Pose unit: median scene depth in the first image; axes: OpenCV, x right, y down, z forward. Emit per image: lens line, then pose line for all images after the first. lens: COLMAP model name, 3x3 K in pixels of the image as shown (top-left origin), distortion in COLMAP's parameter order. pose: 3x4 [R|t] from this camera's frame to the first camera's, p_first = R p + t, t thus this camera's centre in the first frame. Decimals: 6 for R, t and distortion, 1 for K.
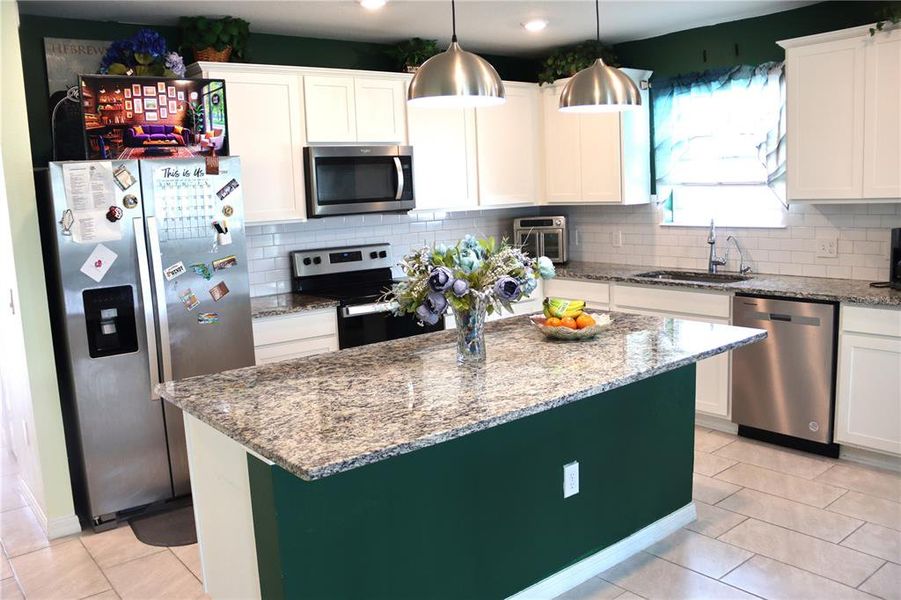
lens RADIAL K [[757.6, 0, 450.5], [0, 757.6, 300.0], [0, 0, 1]] dist [-0.175956, 0.157243]
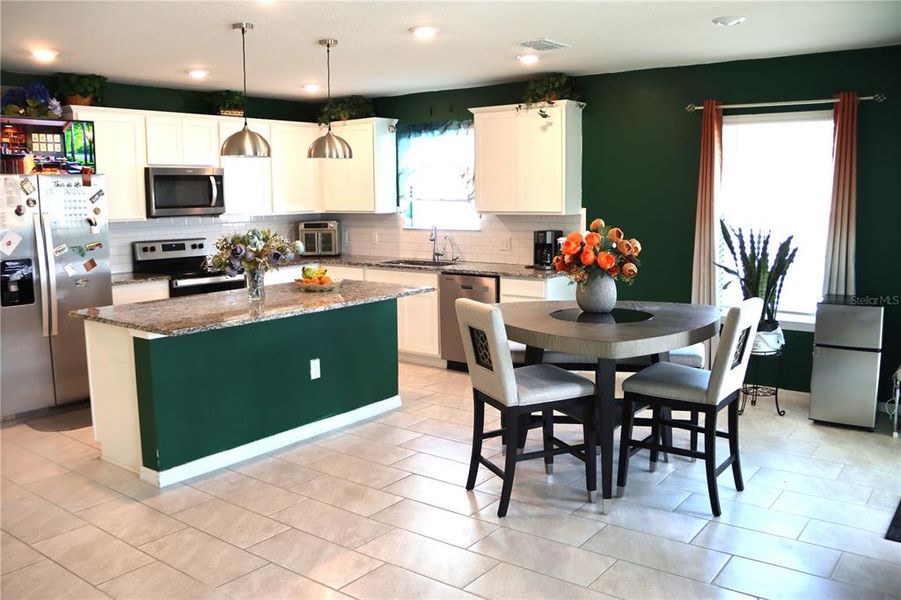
lens RADIAL K [[760.6, 0, 450.5], [0, 760.6, 300.0], [0, 0, 1]] dist [-0.164721, 0.150546]
pose [[0.970400, 0.001623, 0.241496, 0.031188], [0.001351, 0.999925, -0.012150, 0.075327], [-0.241498, 0.012117, 0.970326, -0.583717]]
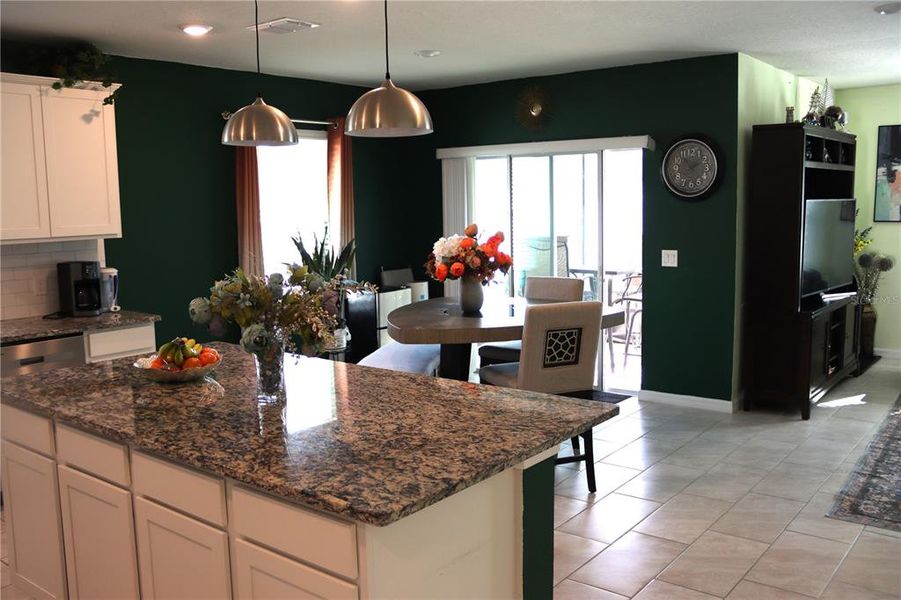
lens RADIAL K [[791.4, 0, 451.1], [0, 791.4, 304.9], [0, 0, 1]] dist [-0.154968, 0.171496]
pose [[-0.207745, -0.080879, 0.974834, -0.686328], [0.167936, 0.978830, 0.116999, -0.079144], [-0.963659, 0.188016, -0.189765, 0.693795]]
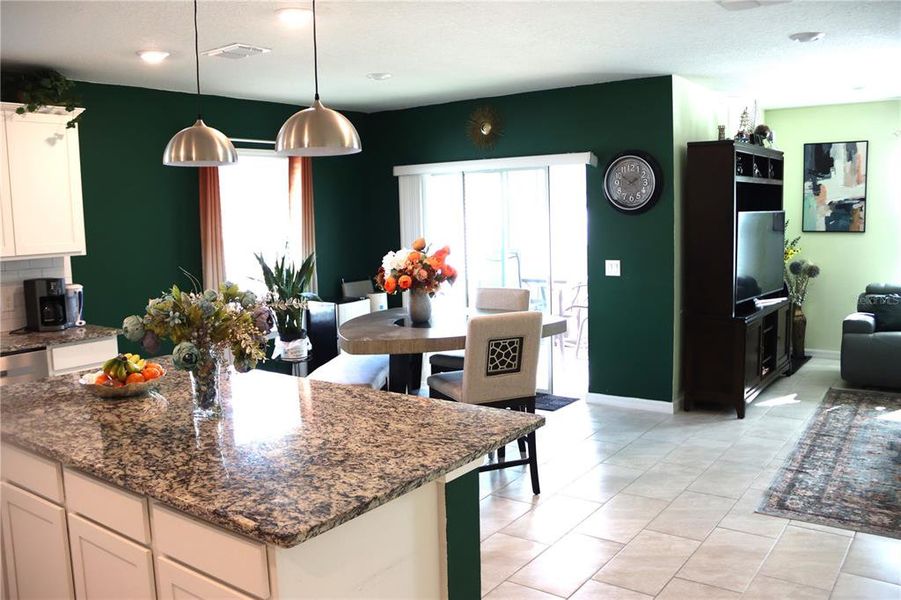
lens RADIAL K [[738.8, 0, 450.5], [0, 738.8, 300.0], [0, 0, 1]] dist [-0.169322, 0.121039]
pose [[-0.243167, -0.062795, 0.967950, -0.663474], [0.176419, 0.978395, 0.107792, -0.075411], [-0.953806, 0.196976, -0.226836, 0.649486]]
